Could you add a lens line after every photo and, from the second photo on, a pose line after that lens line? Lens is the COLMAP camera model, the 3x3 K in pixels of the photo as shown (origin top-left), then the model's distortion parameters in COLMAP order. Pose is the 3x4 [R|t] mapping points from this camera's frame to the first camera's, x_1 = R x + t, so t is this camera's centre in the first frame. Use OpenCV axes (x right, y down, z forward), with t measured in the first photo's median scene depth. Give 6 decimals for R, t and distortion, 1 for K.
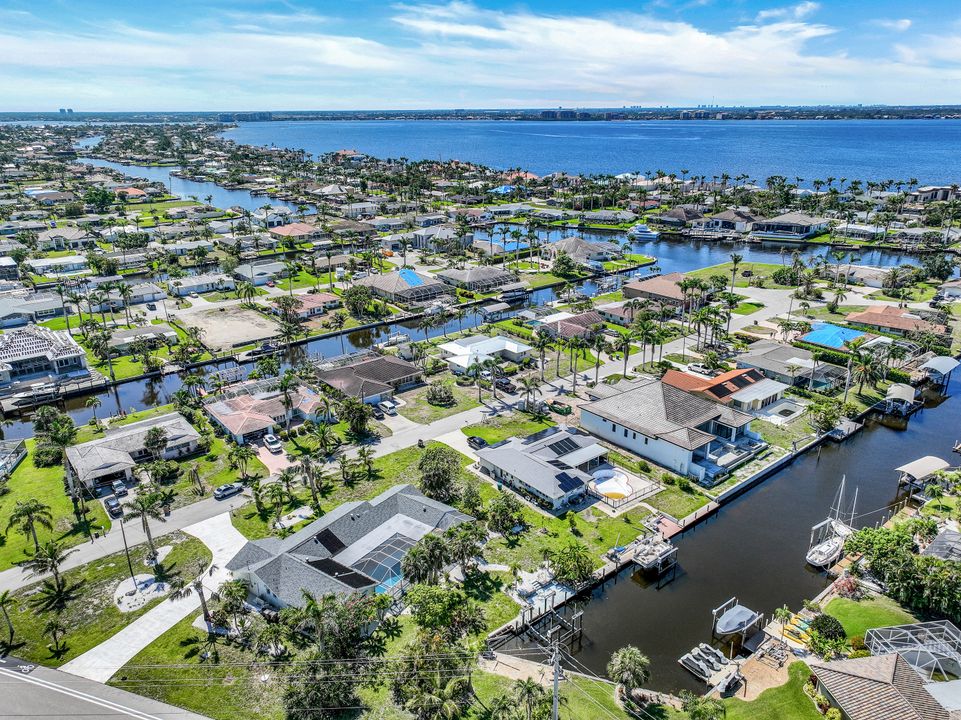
lens RADIAL K [[674.8, 0, 480.3], [0, 674.8, 398.4], [0, 0, 1]] dist [0.005270, 0.006273]
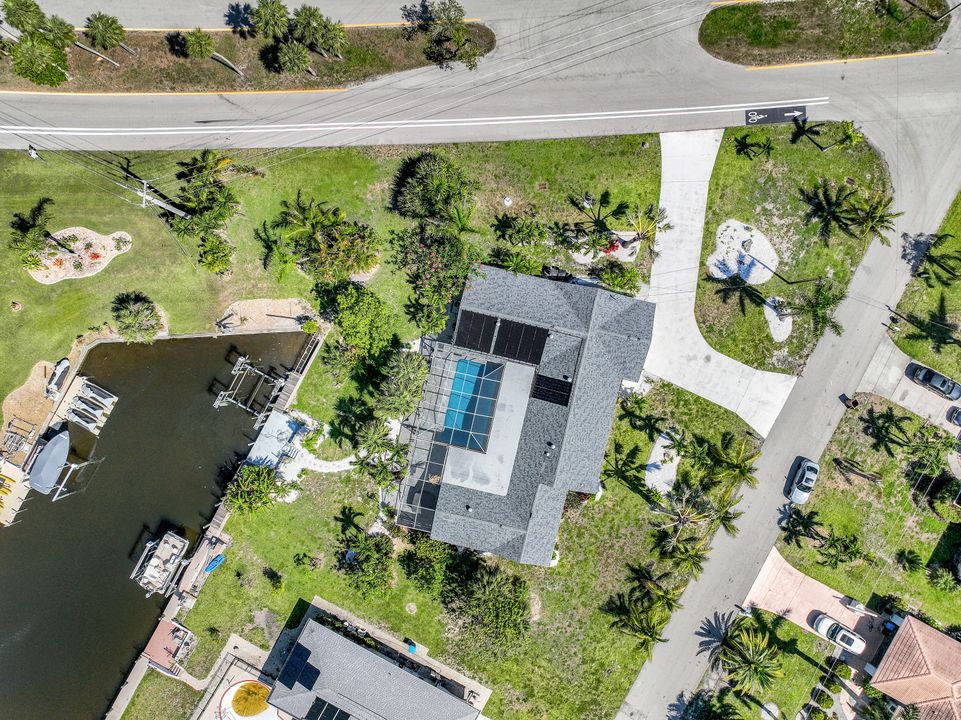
lens RADIAL K [[688.0, 0, 480.5], [0, 688.0, 360.0], [0, 0, 1]] dist [0.006741, 0.005467]
pose [[-0.924931, 0.379675, 0.018711, -0.105441], [-0.134575, -0.373080, 0.917987, -0.270514], [0.355518, 0.846556, 0.396168, 0.386104]]
